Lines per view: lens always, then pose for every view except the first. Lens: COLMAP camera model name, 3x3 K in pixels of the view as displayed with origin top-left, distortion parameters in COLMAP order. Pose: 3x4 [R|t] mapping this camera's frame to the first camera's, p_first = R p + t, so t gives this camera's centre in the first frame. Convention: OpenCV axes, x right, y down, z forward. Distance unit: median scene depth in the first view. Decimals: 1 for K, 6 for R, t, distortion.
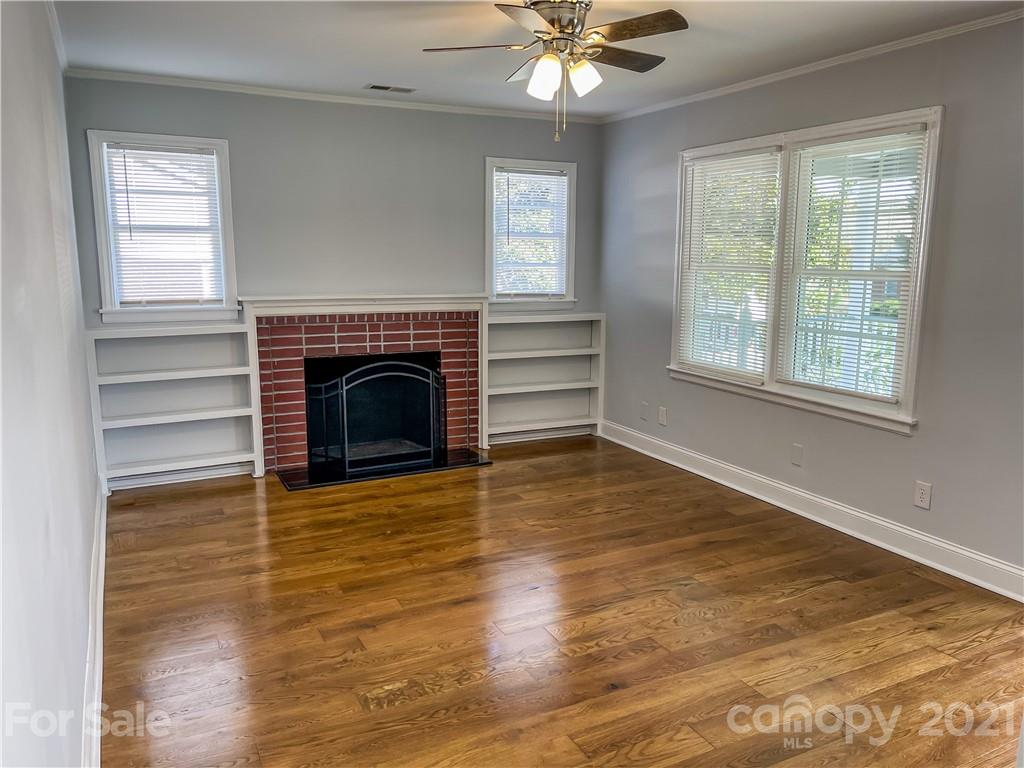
lens RADIAL K [[770.1, 0, 515.5], [0, 770.1, 383.6], [0, 0, 1]] dist [0.070694, -0.095390]
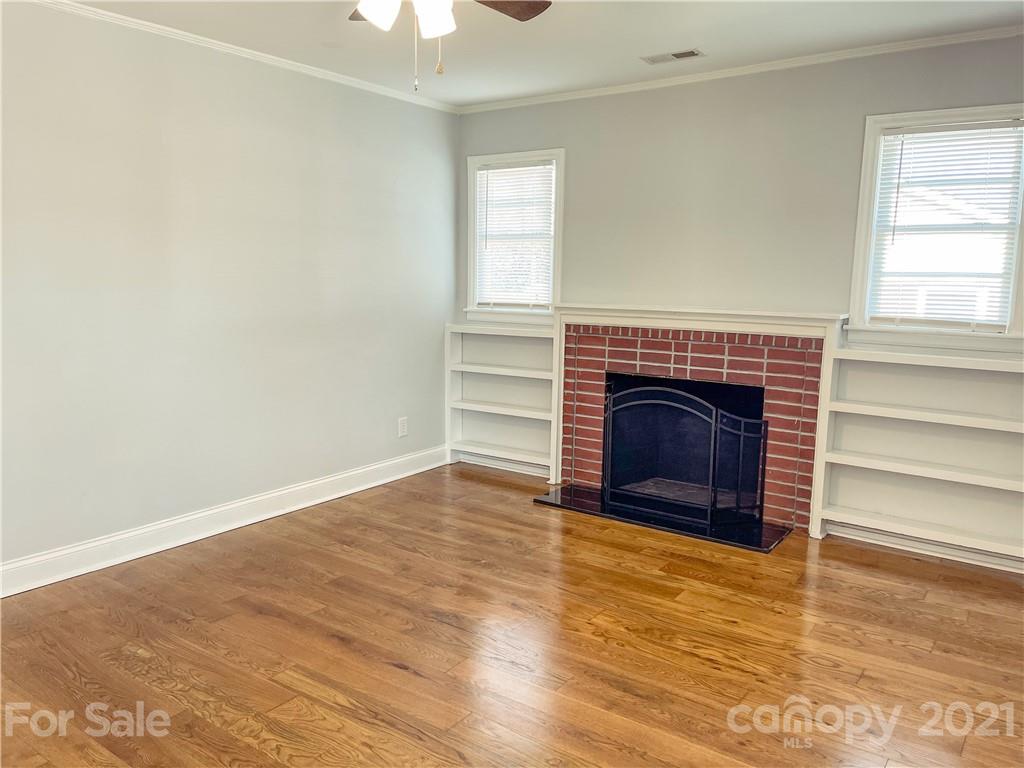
lens RADIAL K [[770.1, 0, 516.0], [0, 770.1, 382.8], [0, 0, 1]] dist [0.070694, -0.095390]
pose [[0.457201, 0.123766, -0.880709, 0.486790], [-0.160984, 0.985428, 0.054910, -0.052918], [0.874672, 0.116675, 0.470463, 0.466894]]
